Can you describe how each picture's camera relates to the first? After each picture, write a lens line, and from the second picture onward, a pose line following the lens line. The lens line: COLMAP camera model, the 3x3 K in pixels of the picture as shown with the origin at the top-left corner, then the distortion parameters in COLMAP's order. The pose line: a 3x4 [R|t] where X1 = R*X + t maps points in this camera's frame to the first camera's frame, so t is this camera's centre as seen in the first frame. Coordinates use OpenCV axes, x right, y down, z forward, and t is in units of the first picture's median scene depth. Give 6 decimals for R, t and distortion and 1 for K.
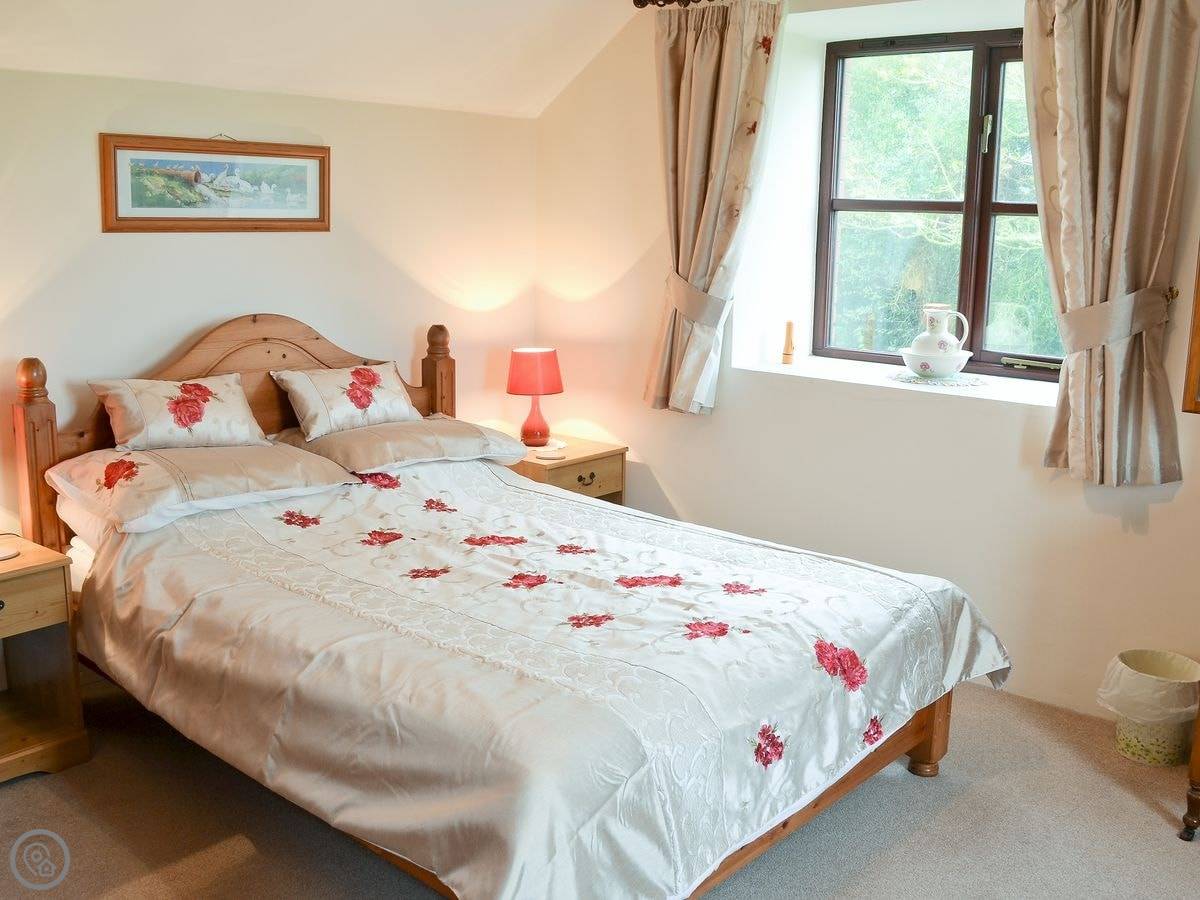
lens RADIAL K [[1151.0, 0, 599.3], [0, 1151.0, 448.0], [0, 0, 1]] dist [-0.008197, 0.000000]
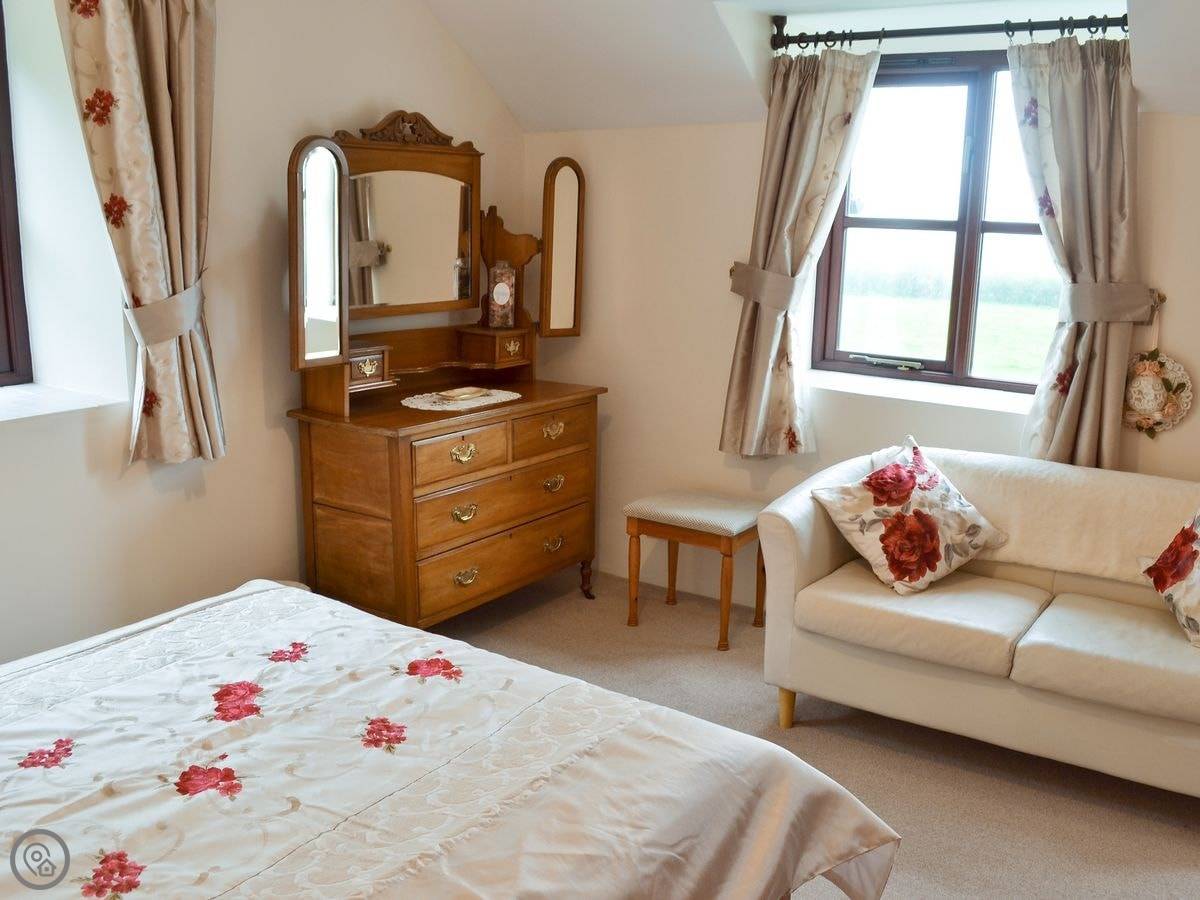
lens RADIAL K [[1151.0, 0, 598.7], [0, 1151.0, 455.1], [0, 0, 1]] dist [-0.008197, 0.000000]
pose [[-0.120224, -0.228277, 0.966145, -0.751895], [0.169748, 0.954145, 0.246564, -0.205049], [-0.978127, 0.193644, -0.075961, 0.875188]]
